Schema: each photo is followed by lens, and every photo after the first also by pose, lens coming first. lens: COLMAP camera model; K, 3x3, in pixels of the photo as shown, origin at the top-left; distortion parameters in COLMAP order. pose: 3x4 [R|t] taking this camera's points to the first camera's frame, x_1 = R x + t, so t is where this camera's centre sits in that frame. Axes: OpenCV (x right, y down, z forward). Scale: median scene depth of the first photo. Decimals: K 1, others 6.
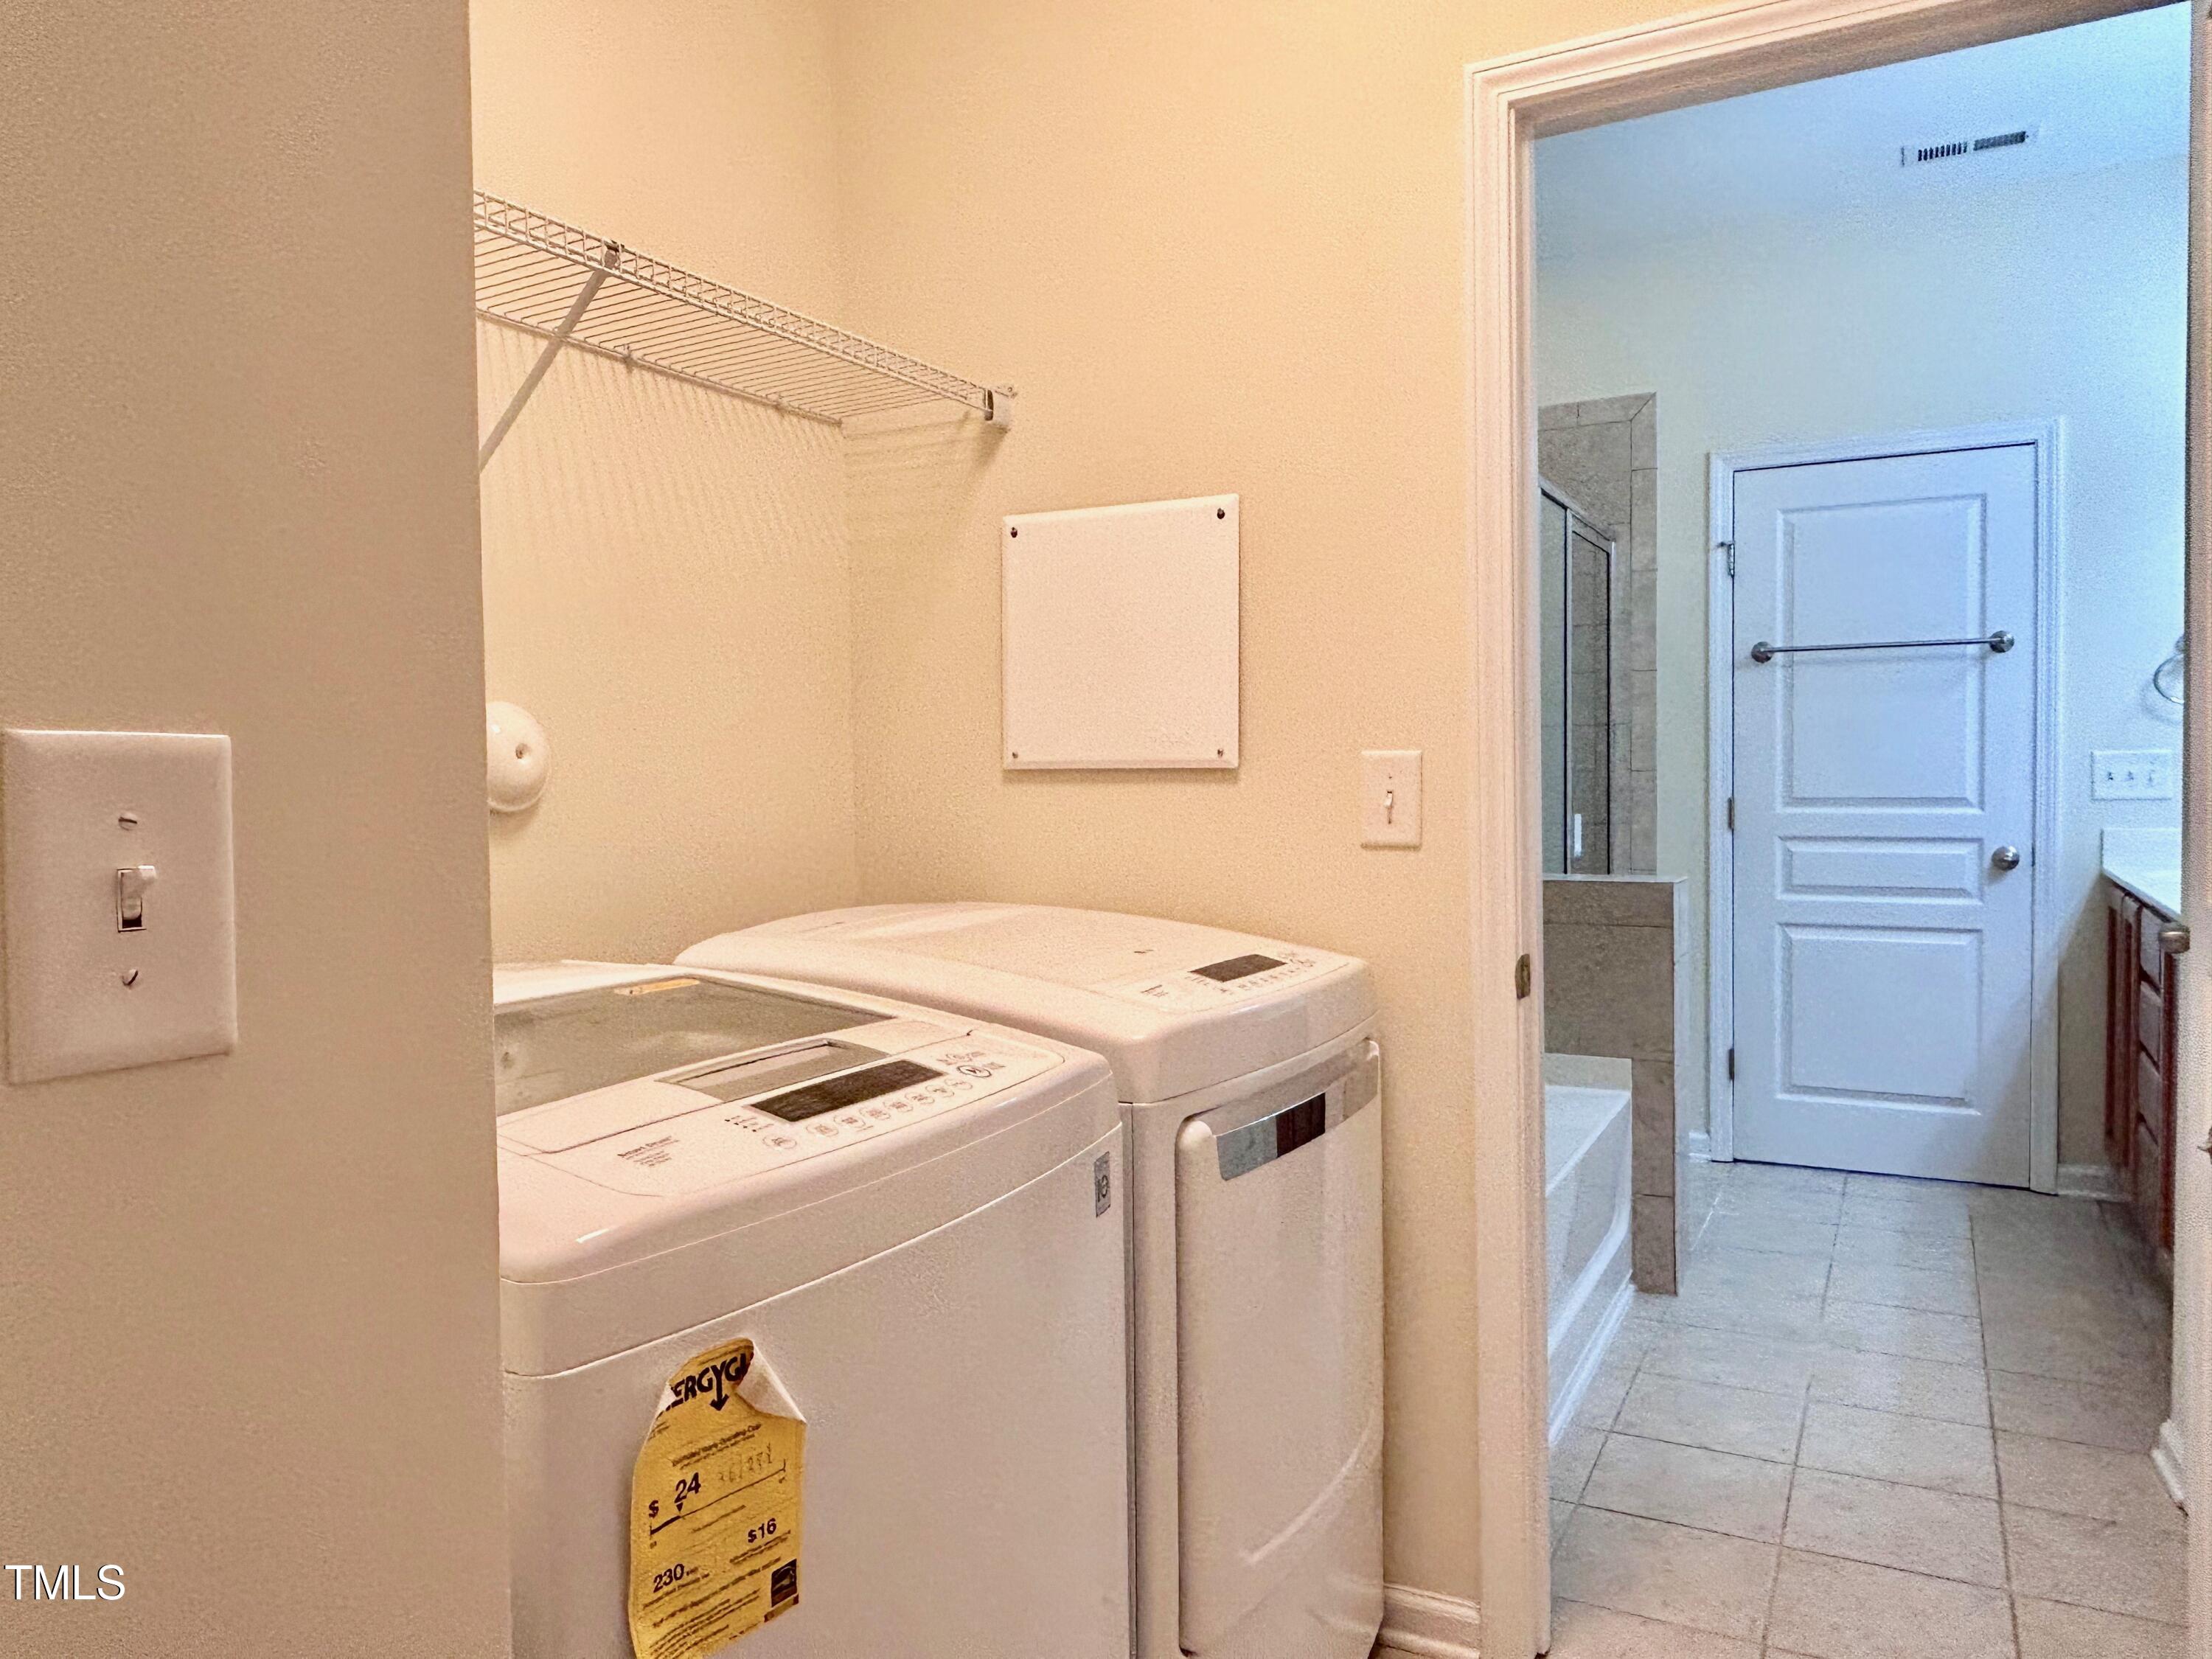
lens RADIAL K [[1540.2, 0, 1060.0], [0, 1540.2, 831.5], [0, 0, 1]] dist [0.005254, -0.009264]
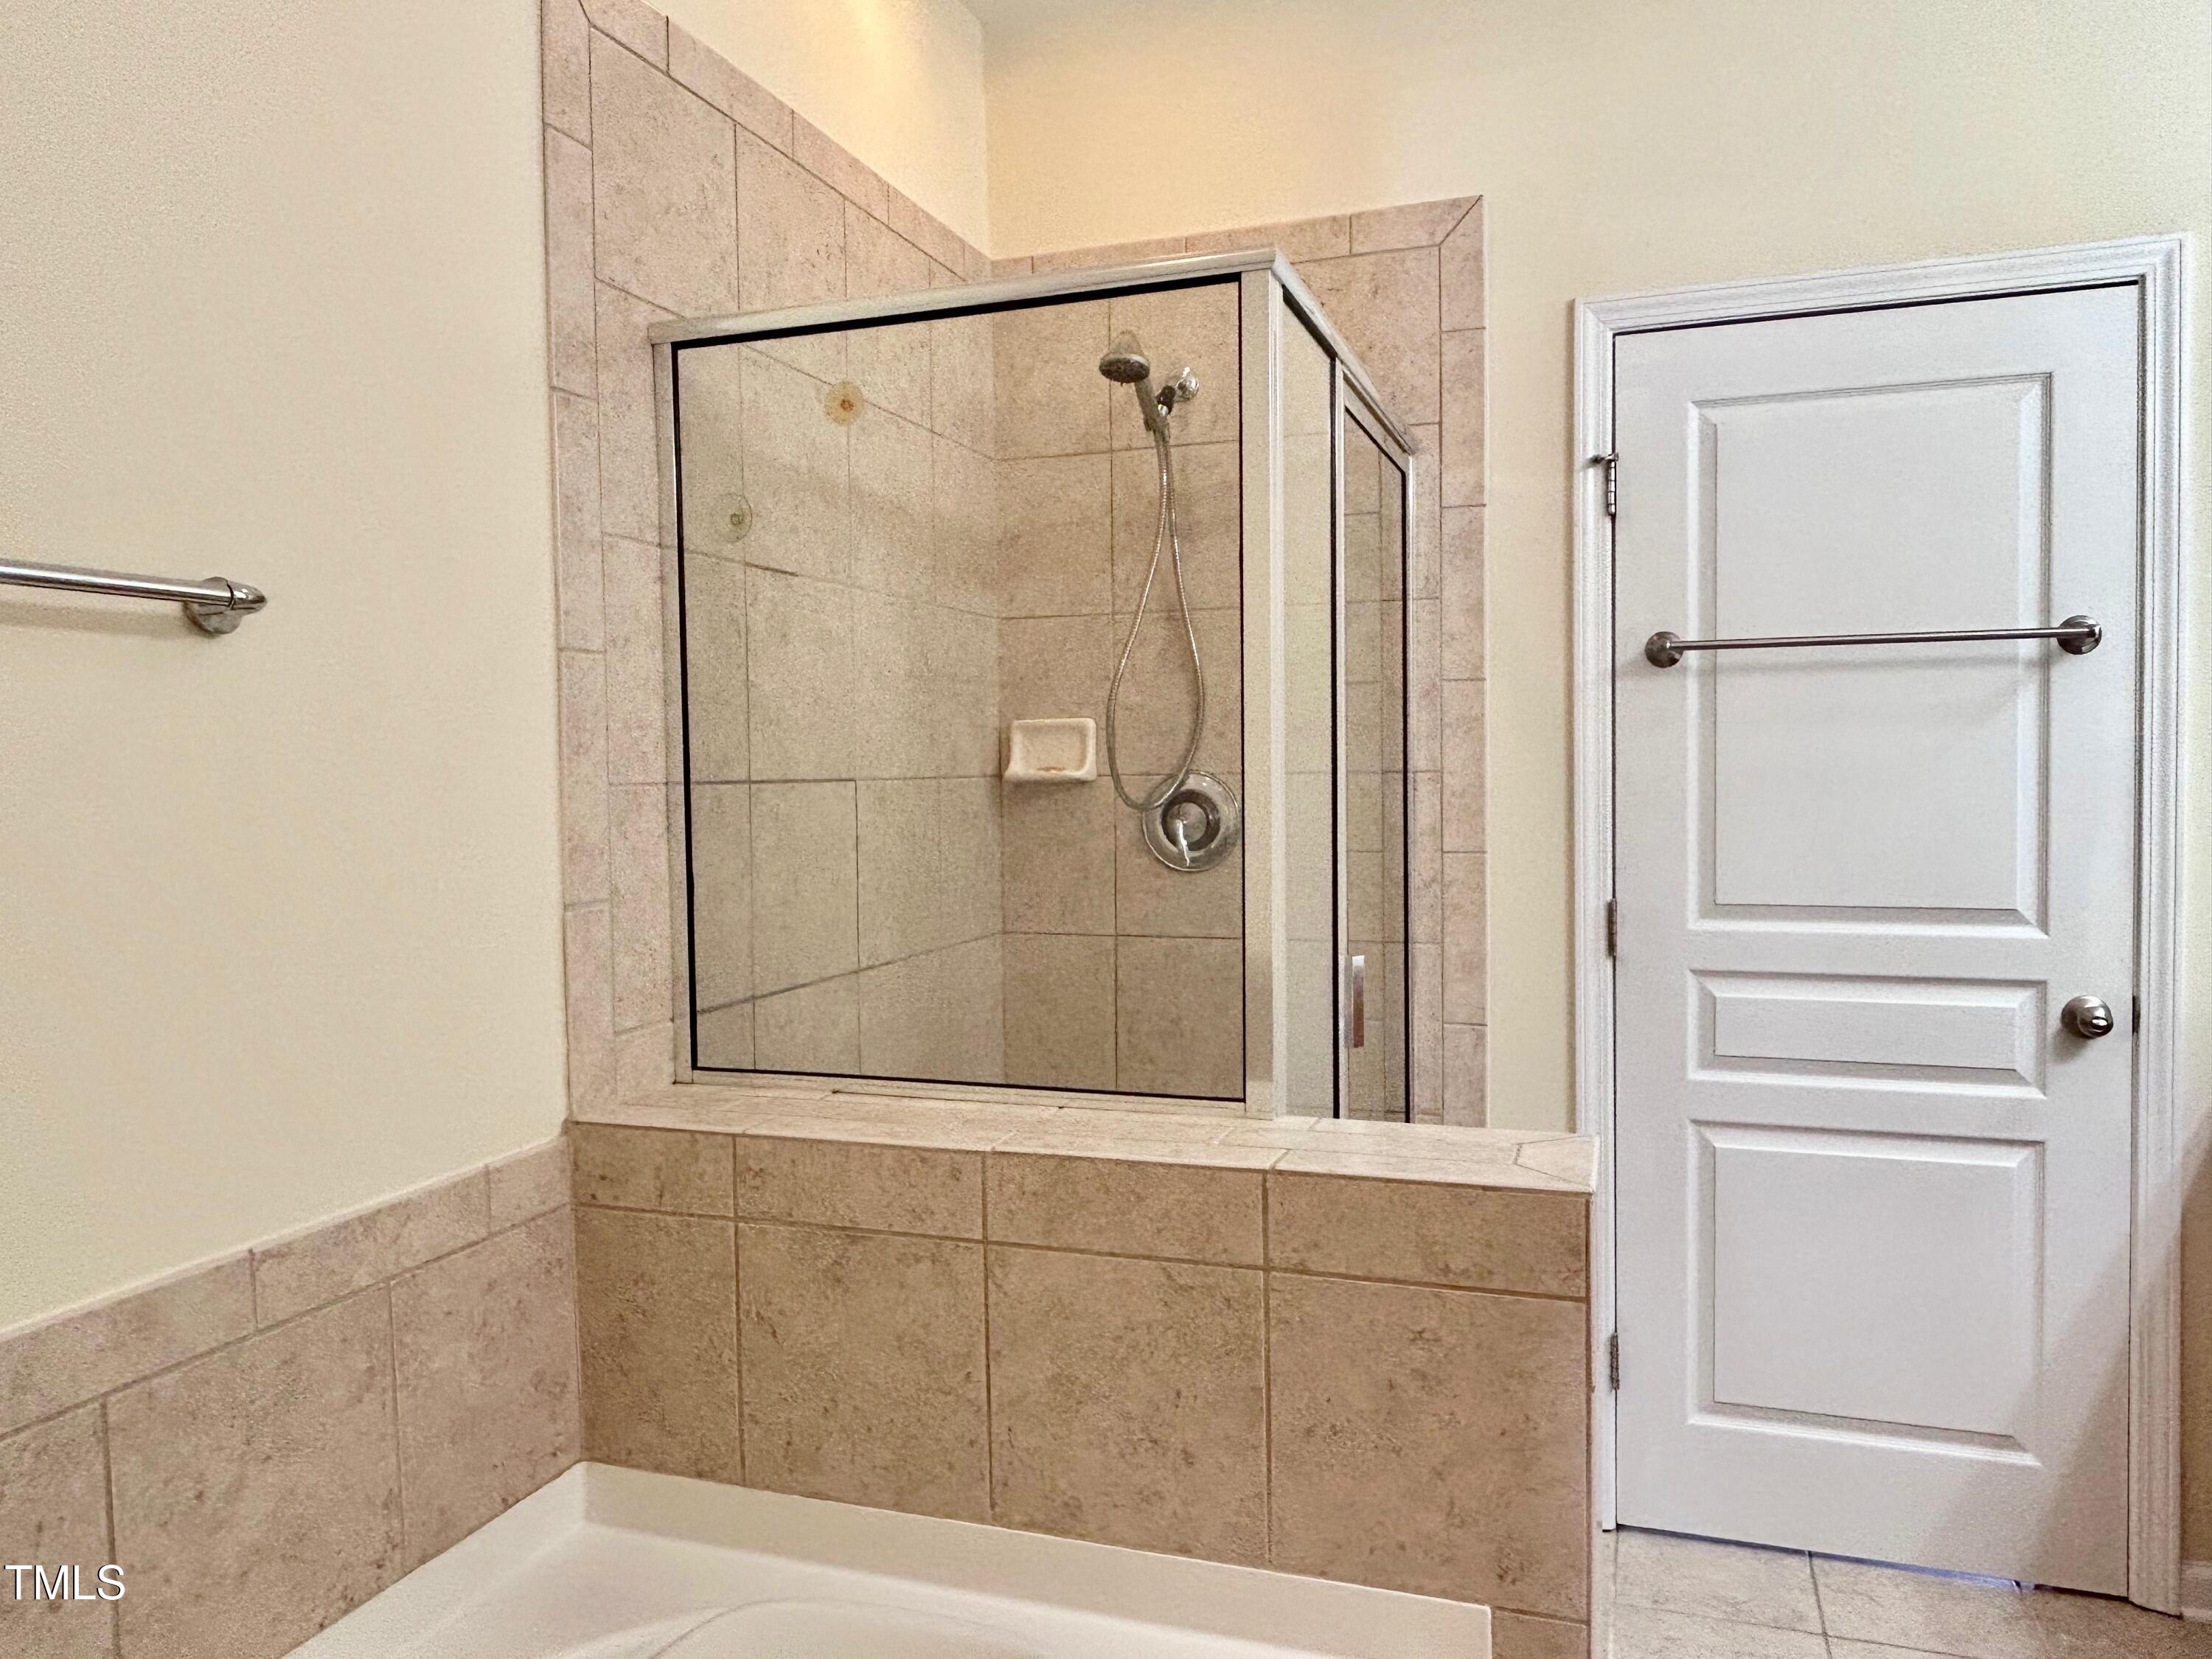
lens RADIAL K [[1540.2, 0, 1063.3], [0, 1540.2, 824.7], [0, 0, 1]] dist [0.005254, -0.009264]
pose [[0.989764, 0.000559, 0.142713, 0.154992], [0.001836, 0.999860, -0.016649, -0.042631], [-0.142703, 0.016741, 0.989624, 0.472588]]
